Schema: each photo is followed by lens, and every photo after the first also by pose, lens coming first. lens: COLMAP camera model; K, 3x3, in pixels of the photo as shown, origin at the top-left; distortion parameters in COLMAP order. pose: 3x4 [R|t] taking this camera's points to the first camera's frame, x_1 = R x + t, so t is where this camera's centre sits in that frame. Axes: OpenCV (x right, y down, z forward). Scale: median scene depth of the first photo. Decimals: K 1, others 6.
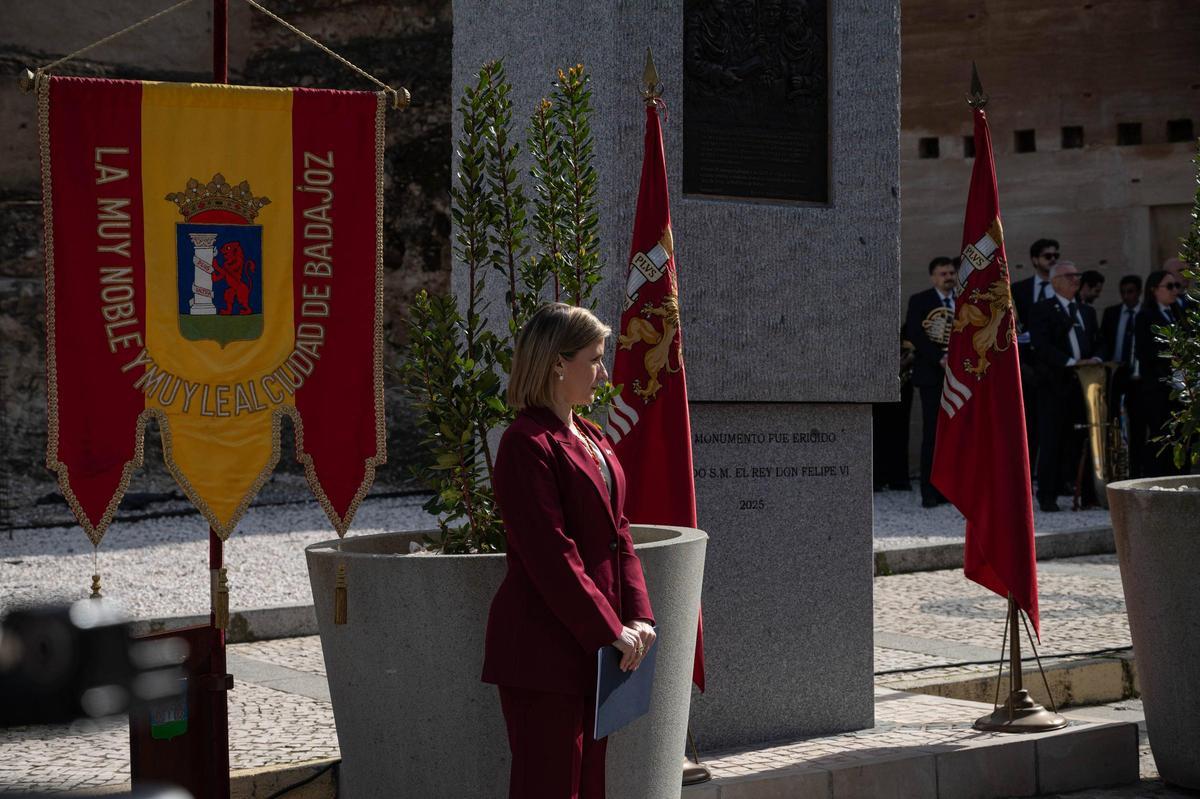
lens RADIAL K [[2457.2, 0, 585.4], [0, 2457.2, 408.2], [0, 0, 1]] dist [0.041269, 0.000000]
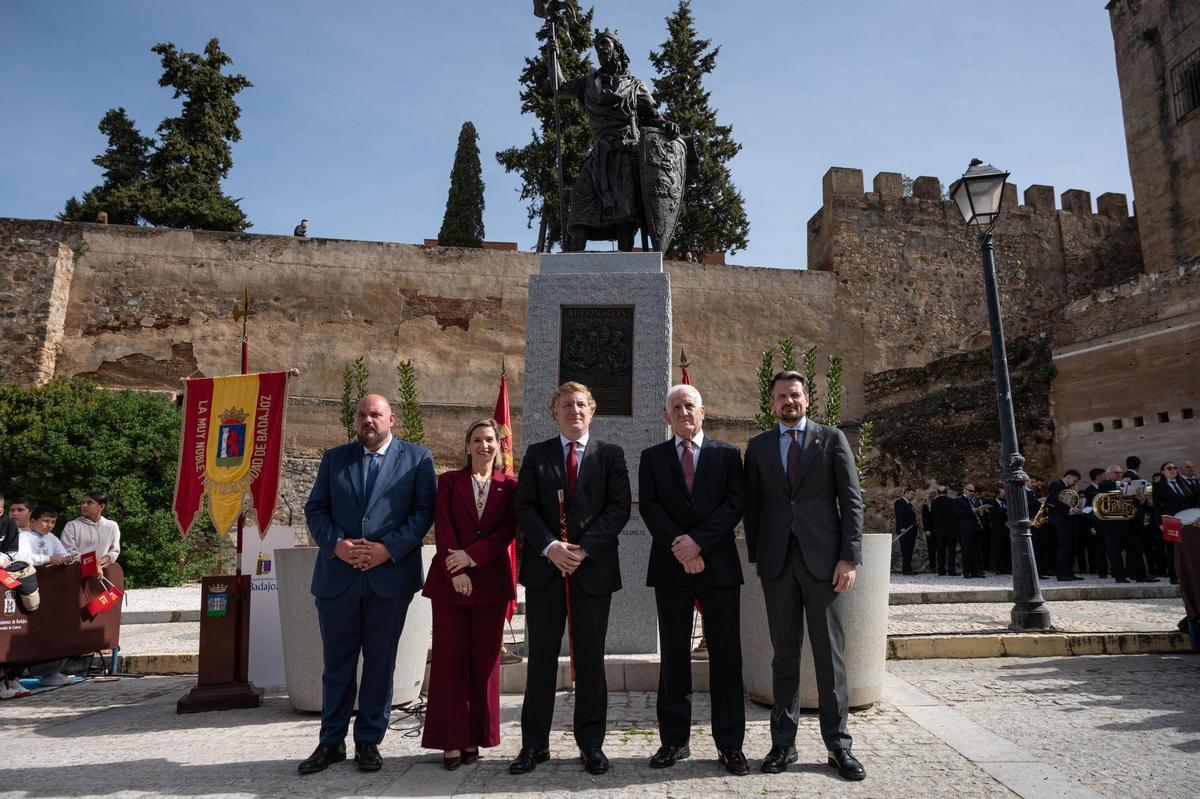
lens RADIAL K [[805.0, 0, 597.9], [0, 805.0, 403.7], [0, 0, 1]] dist [-0.002814, 0.001820]
pose [[0.808778, -0.093109, -0.580697, 0.514732], [-0.015718, 0.983613, -0.179604, 0.042153], [0.587904, 0.154388, 0.794061, 0.377874]]
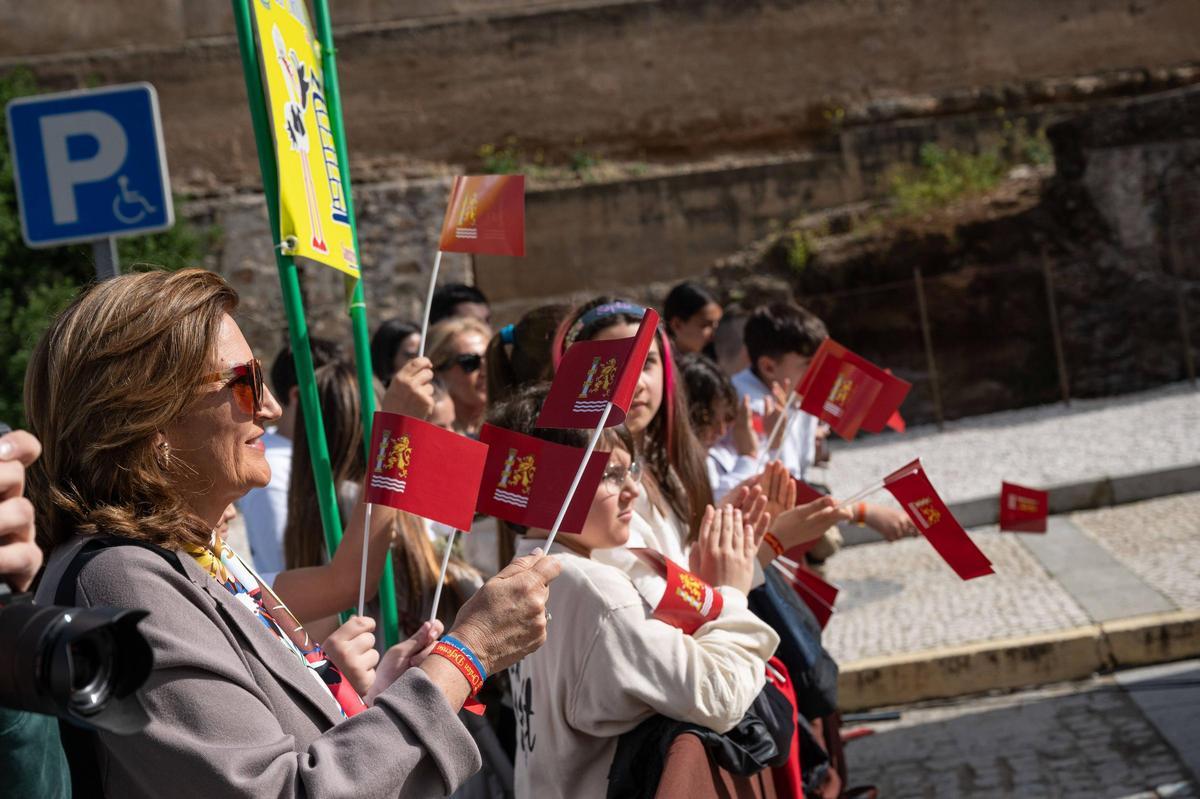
lens RADIAL K [[1971.7, 0, 591.1], [0, 1971.7, 401.8], [0, 0, 1]] dist [0.027910, 0.000000]
pose [[0.790326, -0.080594, -0.607362, 0.048092], [0.126816, 0.991361, 0.033470, -0.000273], [0.599418, -0.103476, 0.793720, 0.072604]]
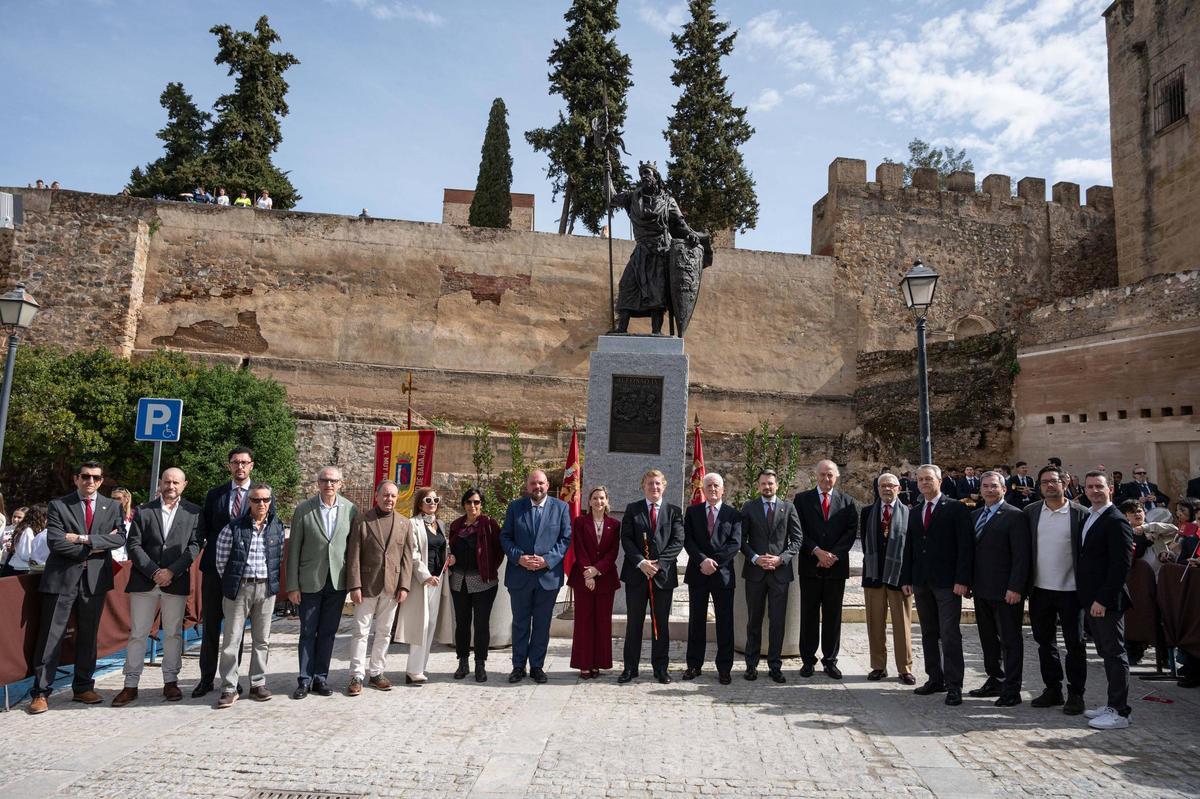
lens RADIAL K [[805.0, 0, 589.8], [0, 805.0, 397.6], [0, 0, 1]] dist [-0.002814, 0.001820]
pose [[0.800555, -0.027899, -0.598609, 0.689562], [-0.045678, 0.993169, -0.107376, -0.037730], [0.597516, 0.113303, 0.793812, 0.051609]]
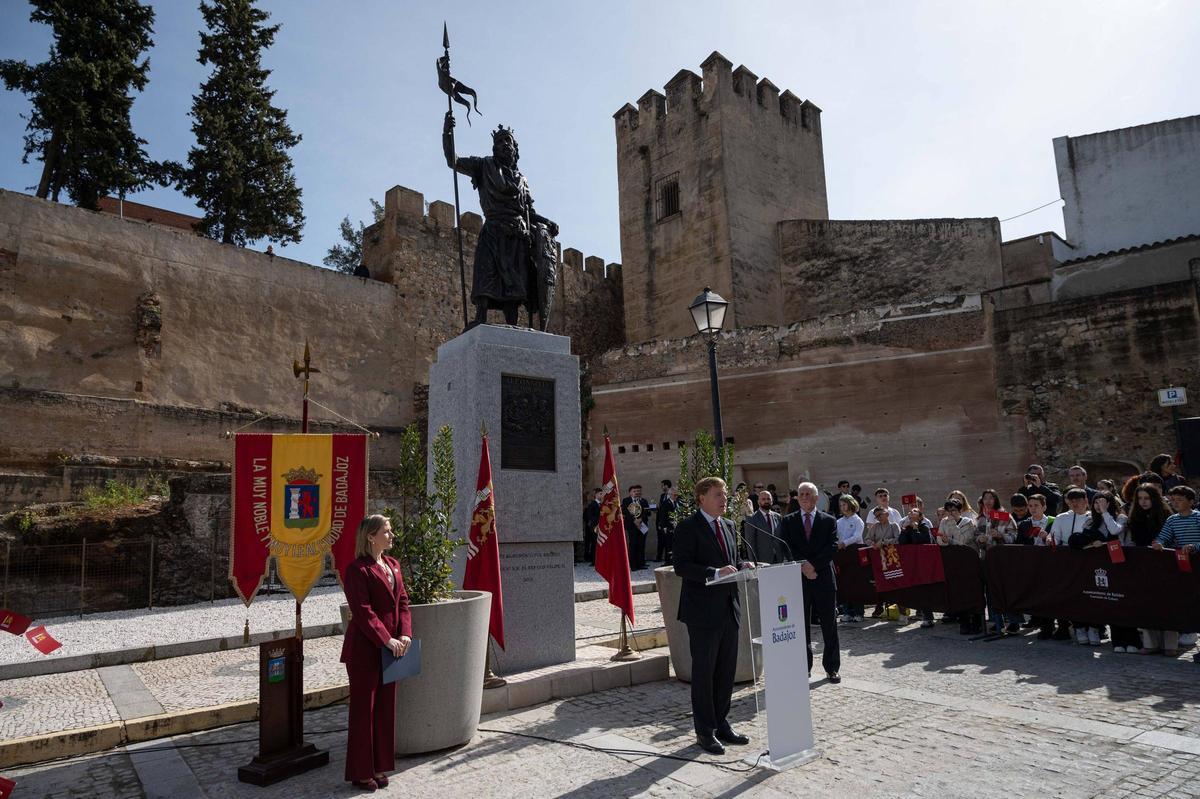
lens RADIAL K [[805.0, 0, 600.1], [0, 805.0, 401.5], [0, 0, 1]] dist [-0.002814, 0.001820]
pose [[0.997733, -0.010863, 0.066407, 0.089285], [0.021526, 0.986551, -0.162032, -0.010255], [-0.063754, 0.163095, 0.984548, 0.062223]]
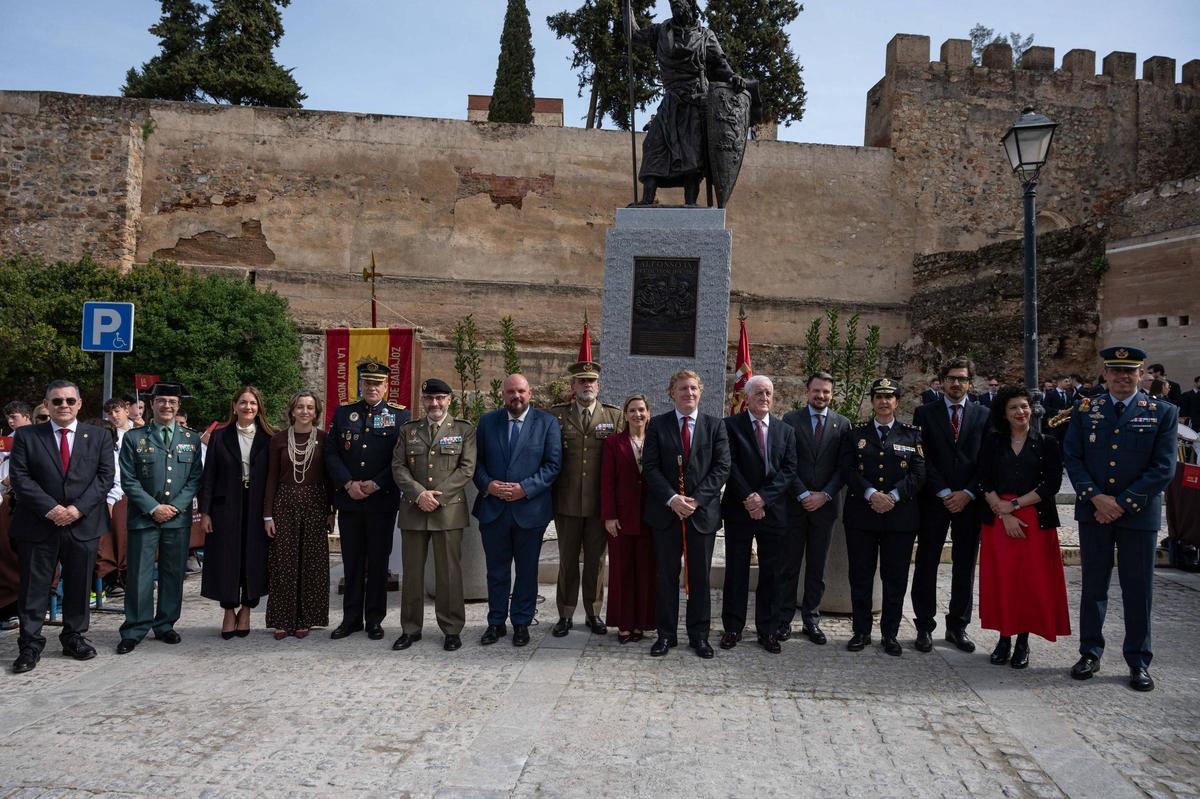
lens RADIAL K [[805.0, 0, 589.6], [0, 805.0, 399.3], [0, 0, 1]] dist [-0.002814, 0.001820]
pose [[0.772576, 0.025969, -0.634391, 0.570713], [-0.037639, 0.999279, -0.004931, -0.028896], [0.633805, 0.027688, 0.772997, 0.247910]]
